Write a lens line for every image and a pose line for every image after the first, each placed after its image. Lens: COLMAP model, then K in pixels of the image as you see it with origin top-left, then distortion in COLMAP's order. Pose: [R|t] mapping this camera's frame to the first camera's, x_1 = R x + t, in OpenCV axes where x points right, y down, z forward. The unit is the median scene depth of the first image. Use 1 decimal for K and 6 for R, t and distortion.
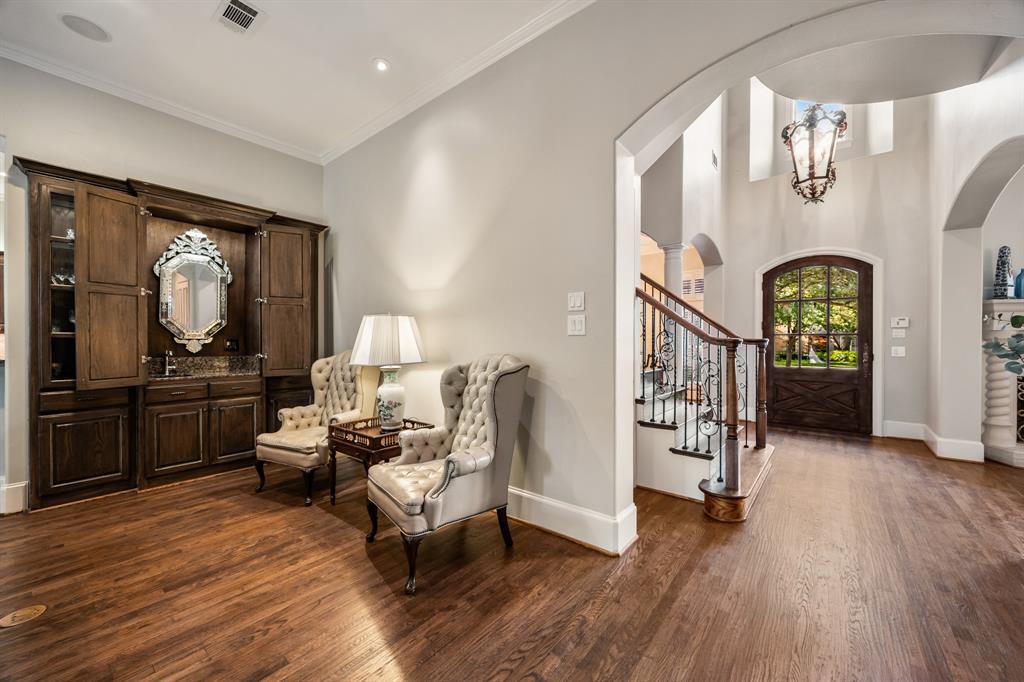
lens RADIAL K [[389.2, 0, 515.7], [0, 389.2, 341.4], [0, 0, 1]] dist [-0.002465, 0.000298]
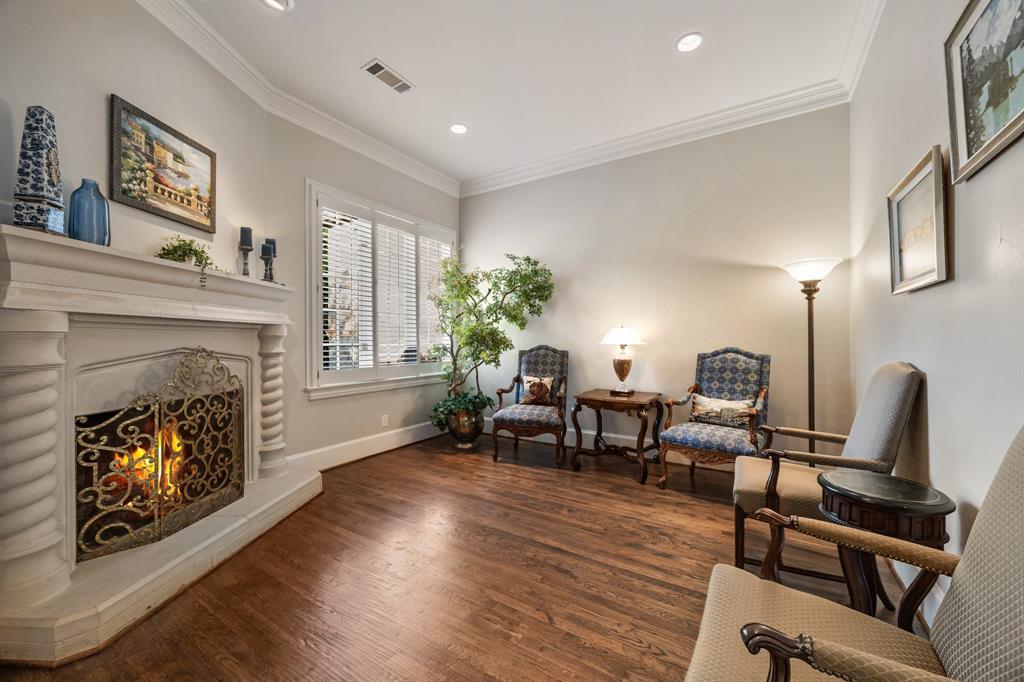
lens RADIAL K [[389.2, 0, 514.7], [0, 389.2, 338.5], [0, 0, 1]] dist [-0.002465, 0.000298]
pose [[-0.118860, 0.005486, 0.992896, 0.797265], [0.015024, 0.999880, -0.003726, 0.010127], [-0.992797, 0.014474, -0.118928, 0.555544]]
